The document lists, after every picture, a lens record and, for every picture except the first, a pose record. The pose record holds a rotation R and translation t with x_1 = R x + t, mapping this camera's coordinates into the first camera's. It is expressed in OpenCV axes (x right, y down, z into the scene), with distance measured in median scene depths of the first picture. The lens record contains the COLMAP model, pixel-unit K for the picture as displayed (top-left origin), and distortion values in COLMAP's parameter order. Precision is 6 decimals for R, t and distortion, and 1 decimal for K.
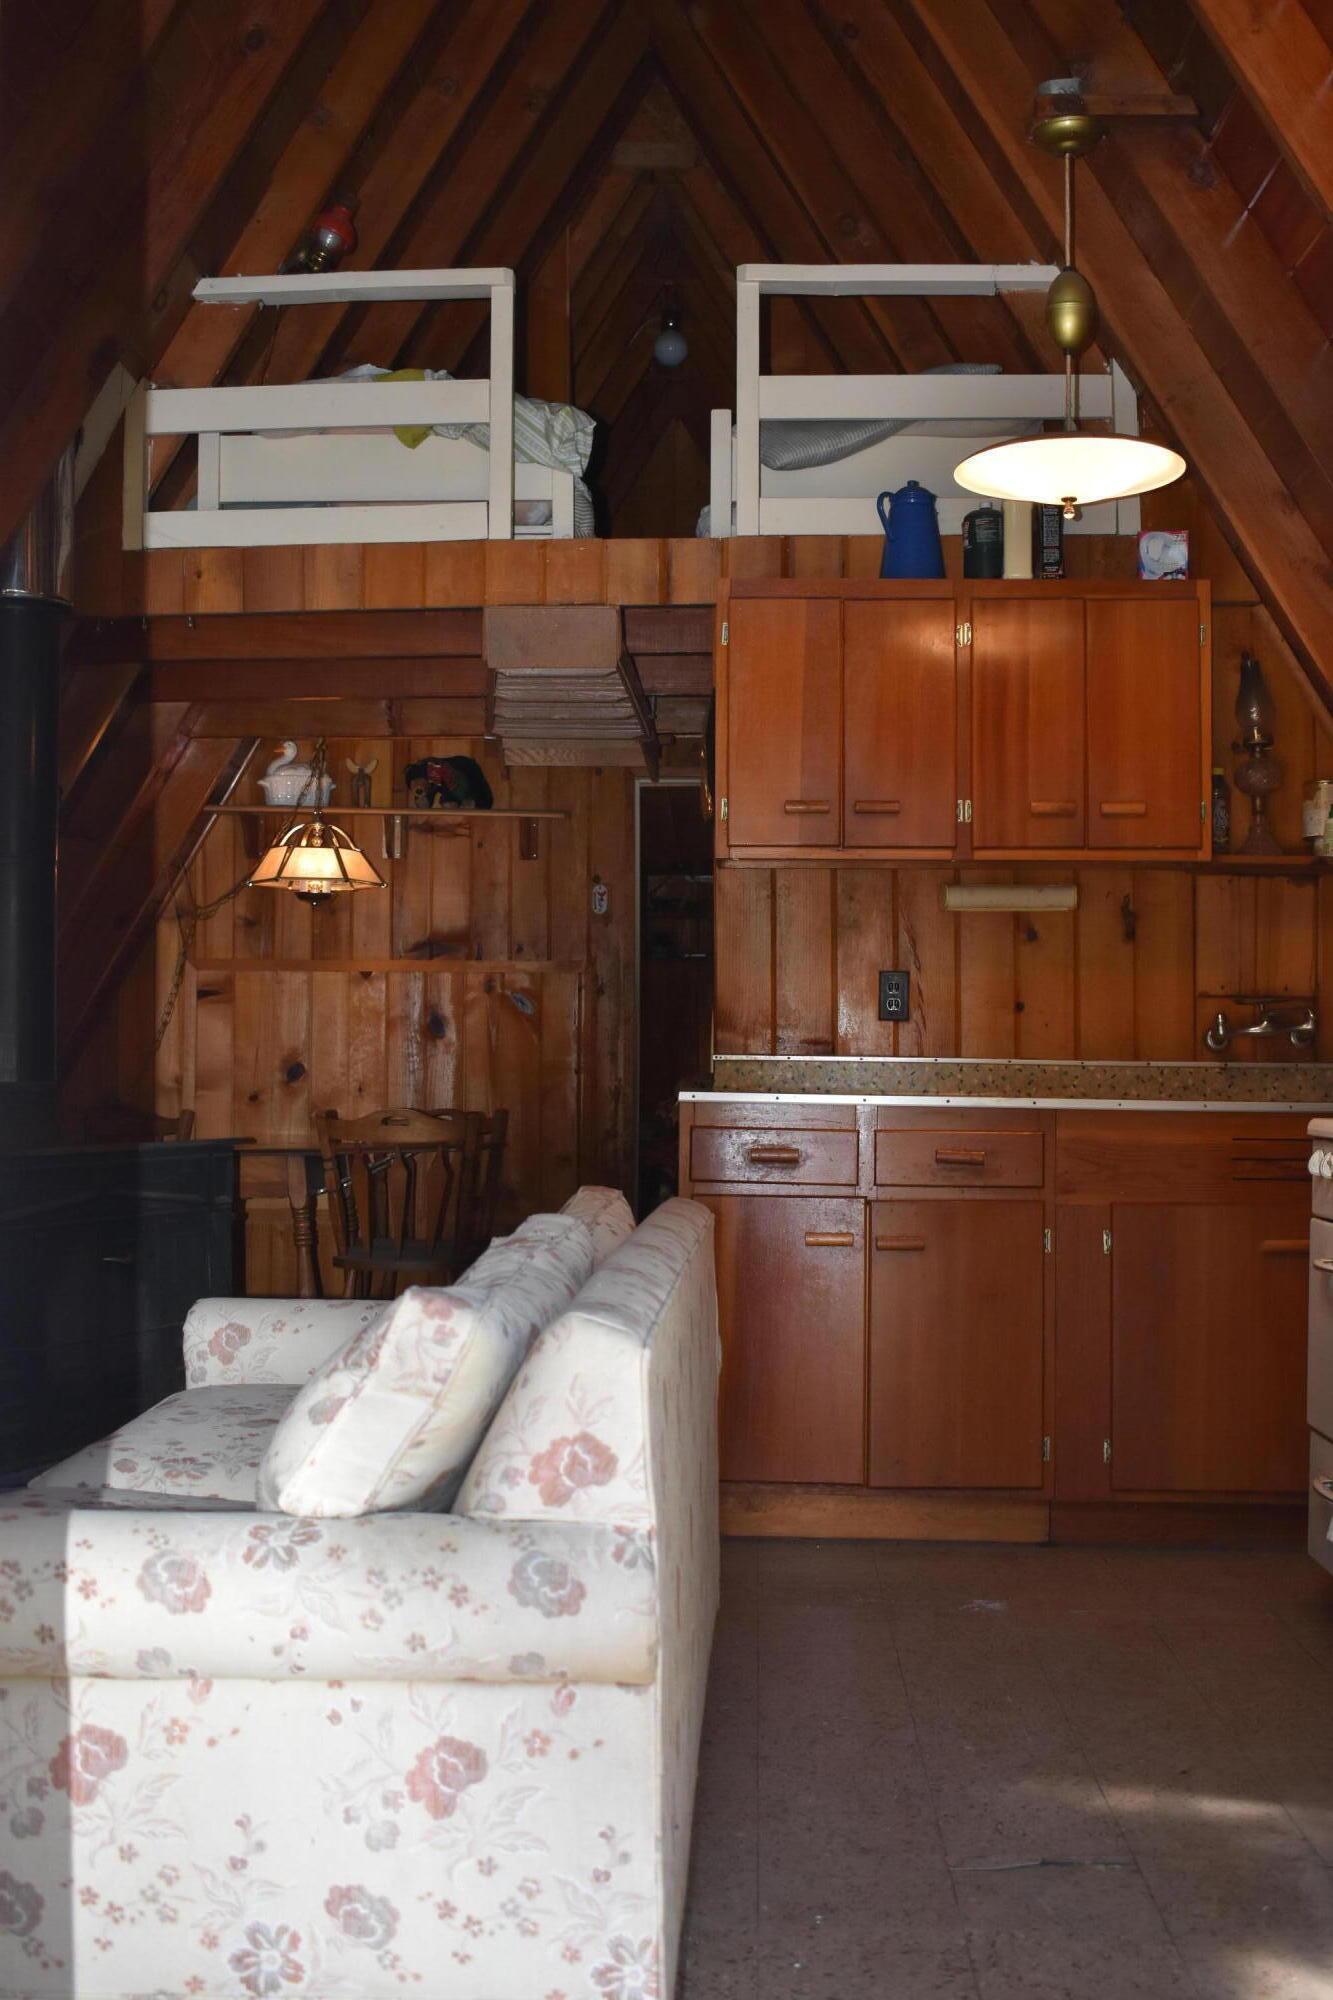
lens RADIAL K [[2125.2, 0, 660.2], [0, 2125.2, 997.4], [0, 0, 1]] dist [-0.063790, -0.005940]
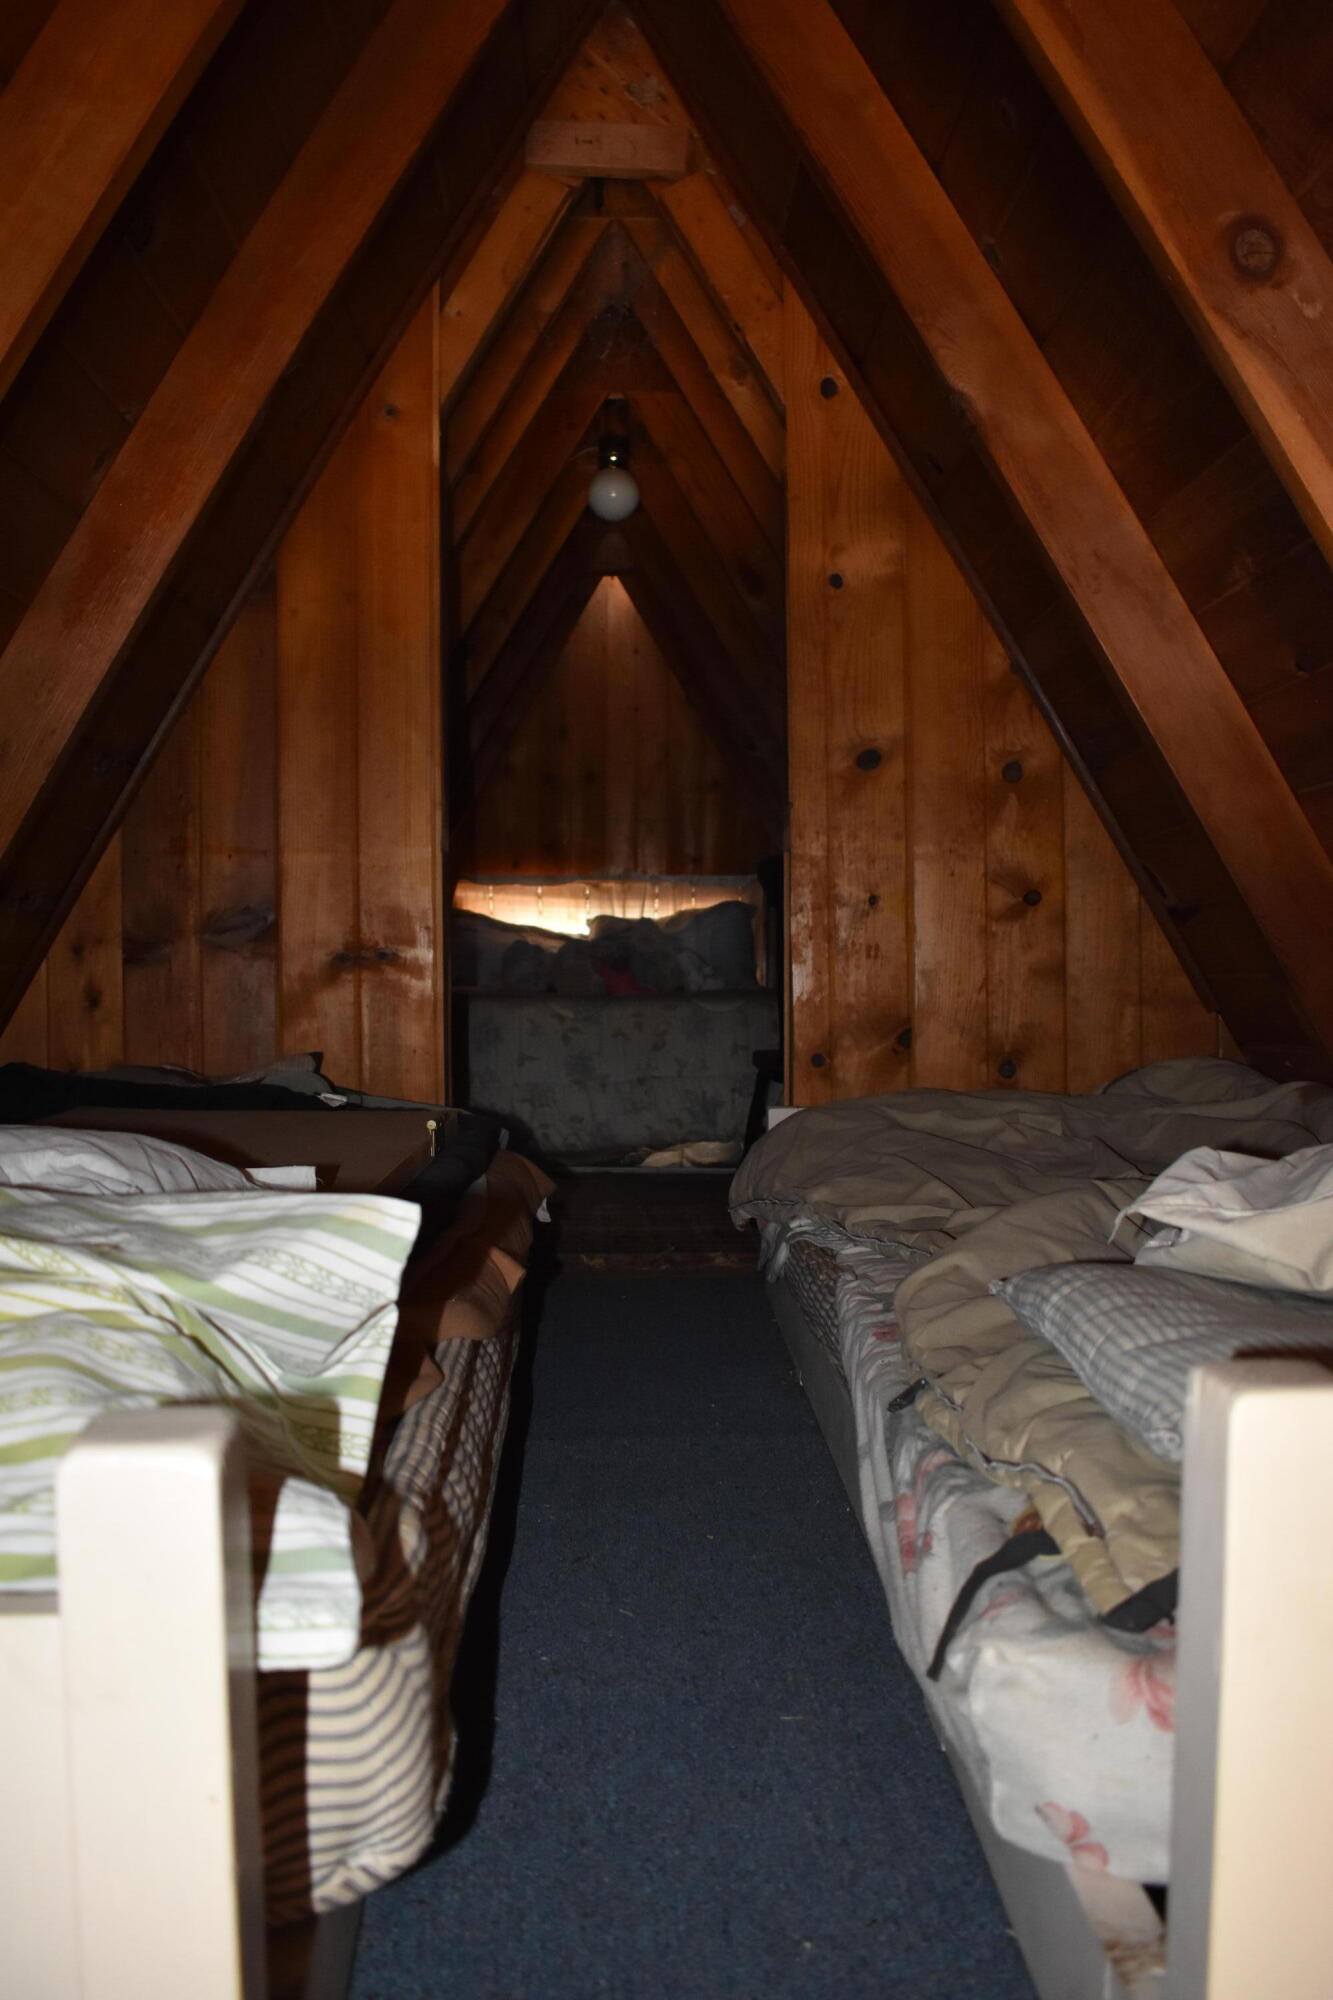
lens RADIAL K [[1561.5, 0, 666.5], [0, 1561.5, 1000.0], [0, 0, 1]] dist [-0.099574, 0.022507]
pose [[0.997818, -0.012533, 0.064822, -0.022739], [0.009075, 0.998533, 0.053372, -0.326117], [-0.065395, -0.052668, 0.996469, 0.948051]]
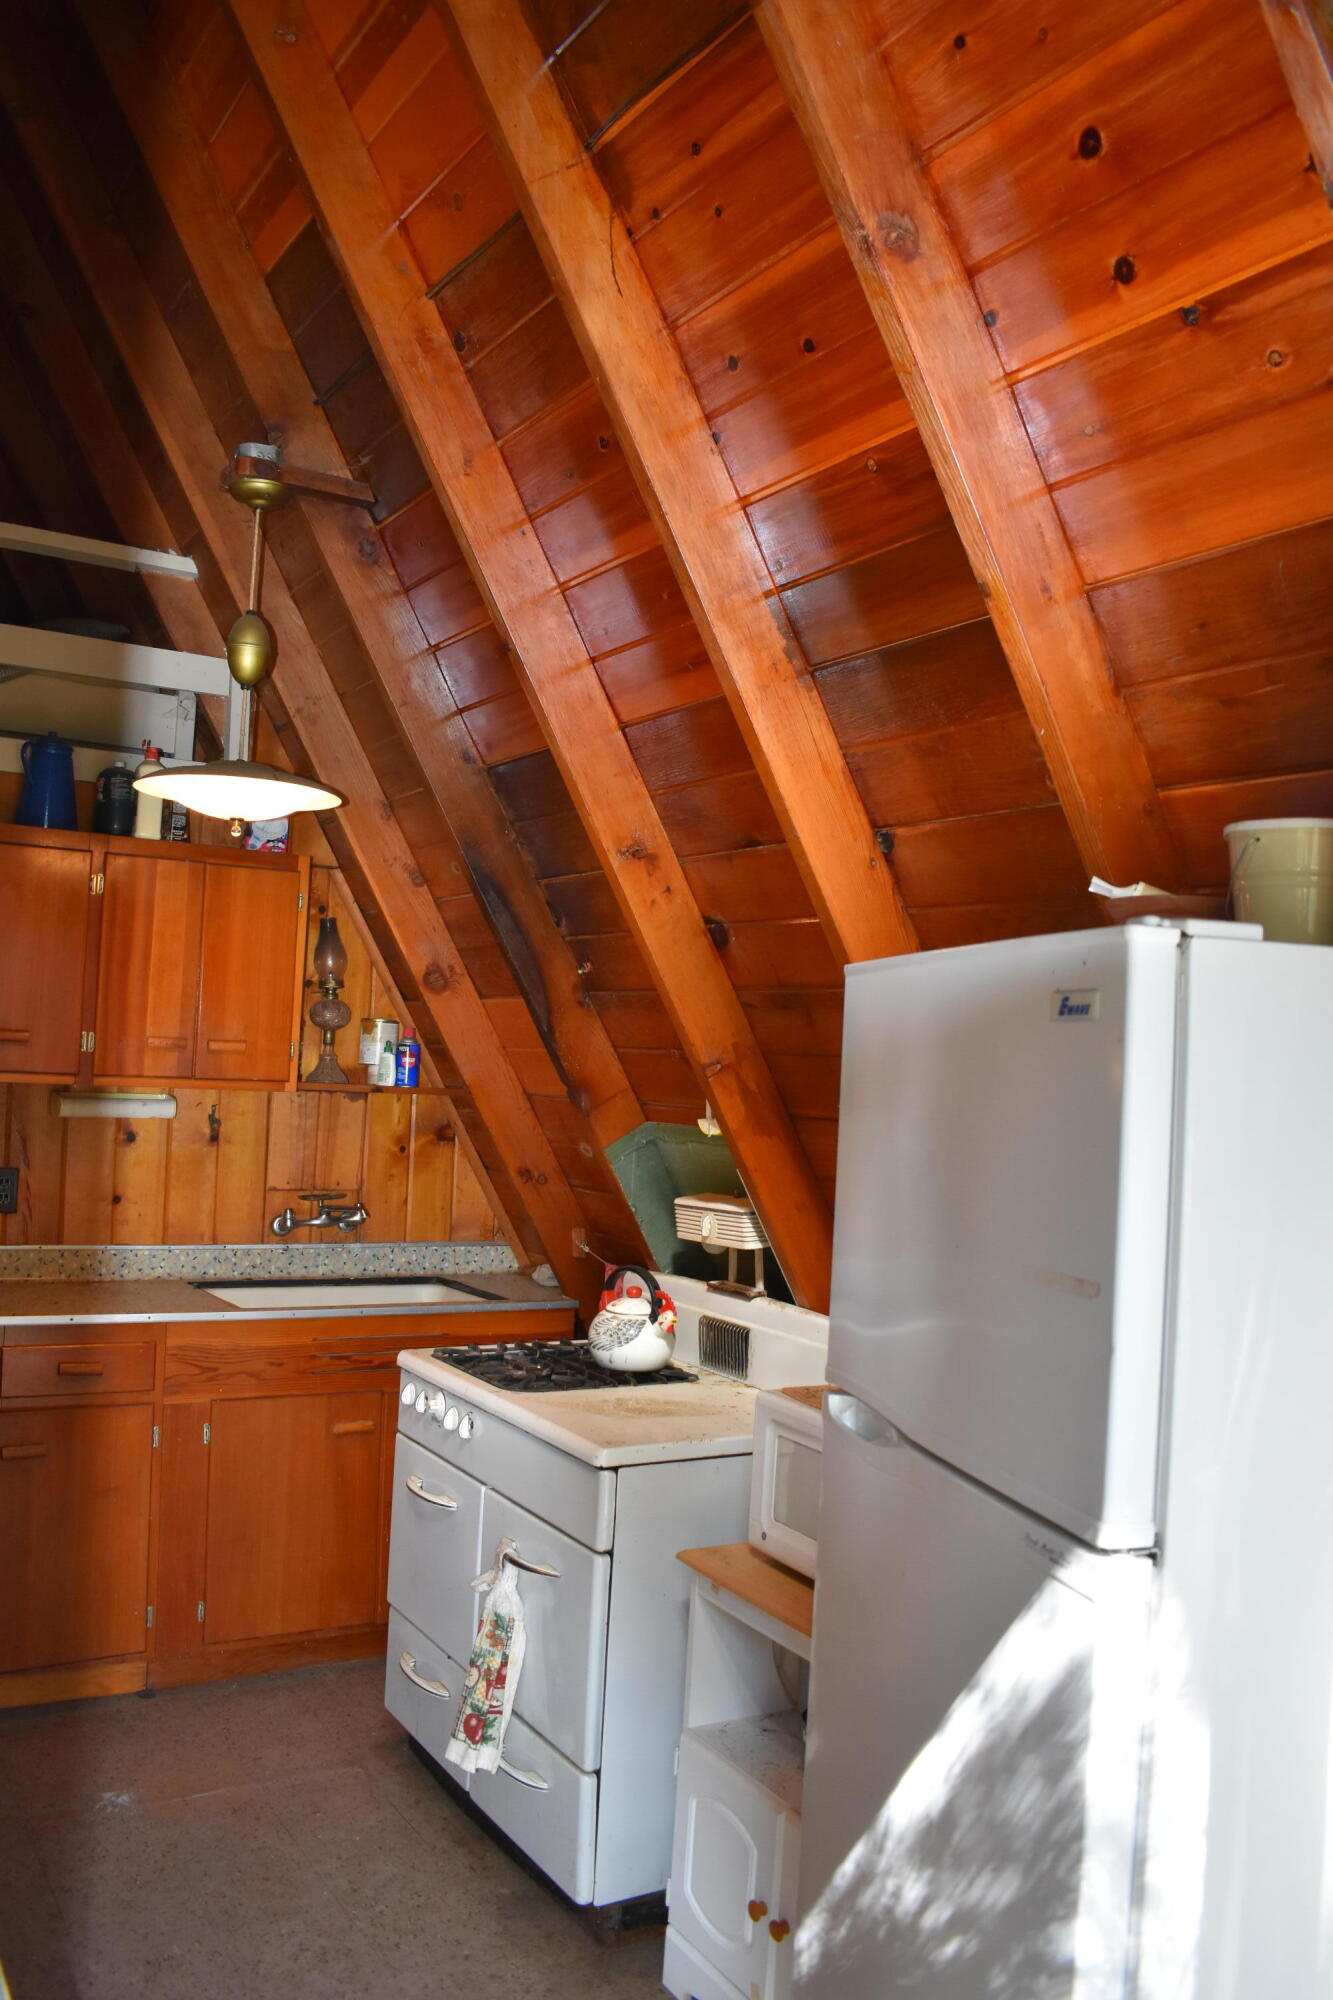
lens RADIAL K [[1561.5, 0, 666.5], [0, 1561.5, 1000.0], [0, 0, 1]] dist [-0.099574, 0.022507]
pose [[0.827161, 0.052441, 0.559512, -0.054915], [-0.057349, 0.998316, -0.008785, -0.110311], [-0.559031, -0.024821, 0.828775, 0.143117]]
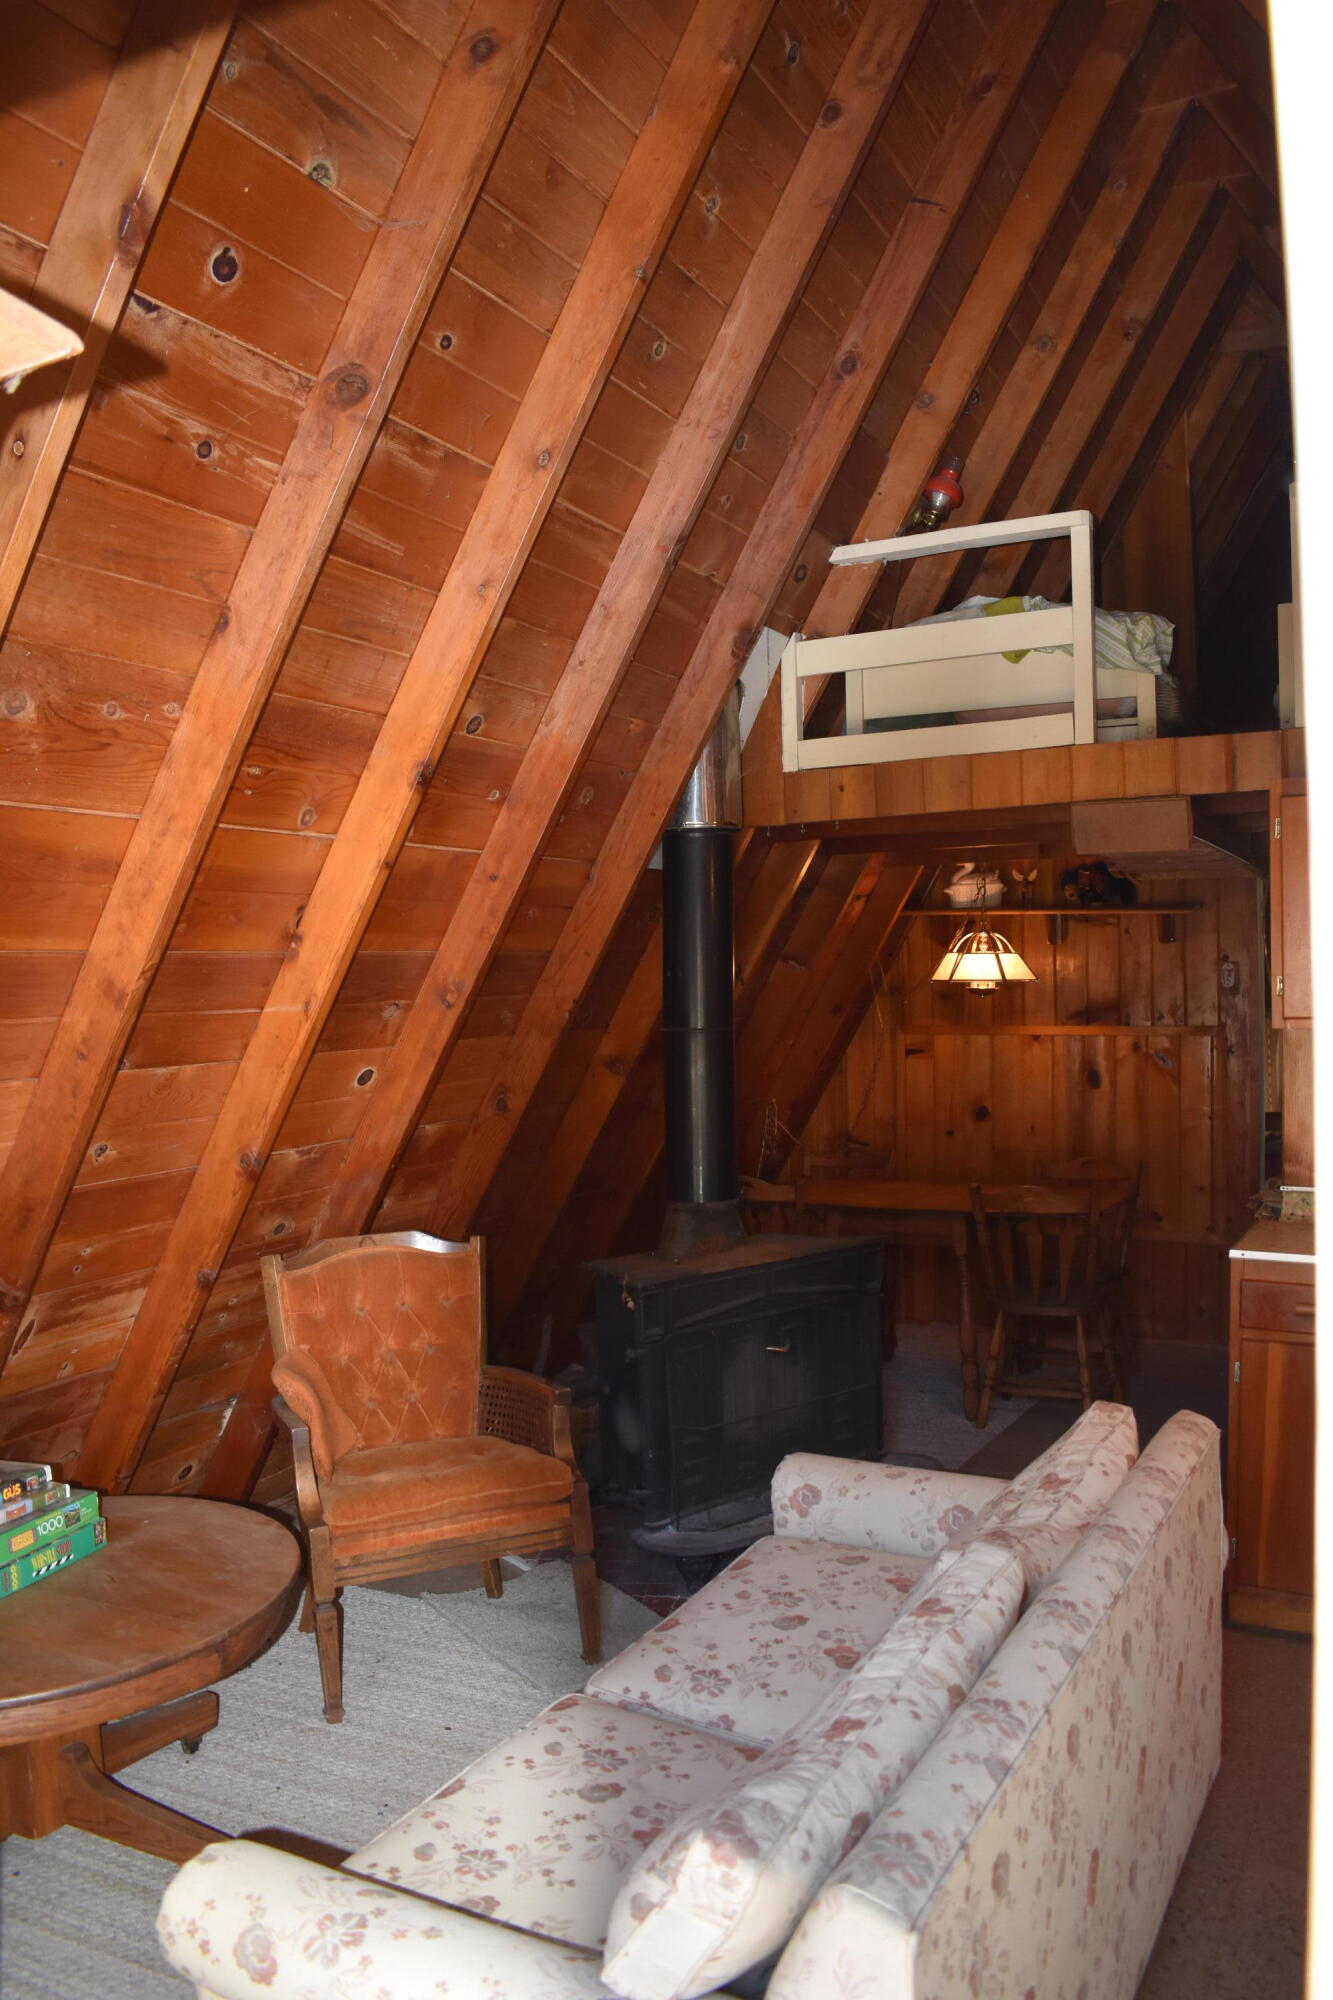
lens RADIAL K [[1565.6, 0, 660.4], [0, 1565.6, 998.6], [0, 0, 1]] dist [-0.096365, 0.017030]
pose [[0.907885, -0.011000, -0.419075, 0.068734], [0.029606, 0.998842, 0.037920, -0.112769], [0.418173, -0.046835, 0.907159, 0.111377]]
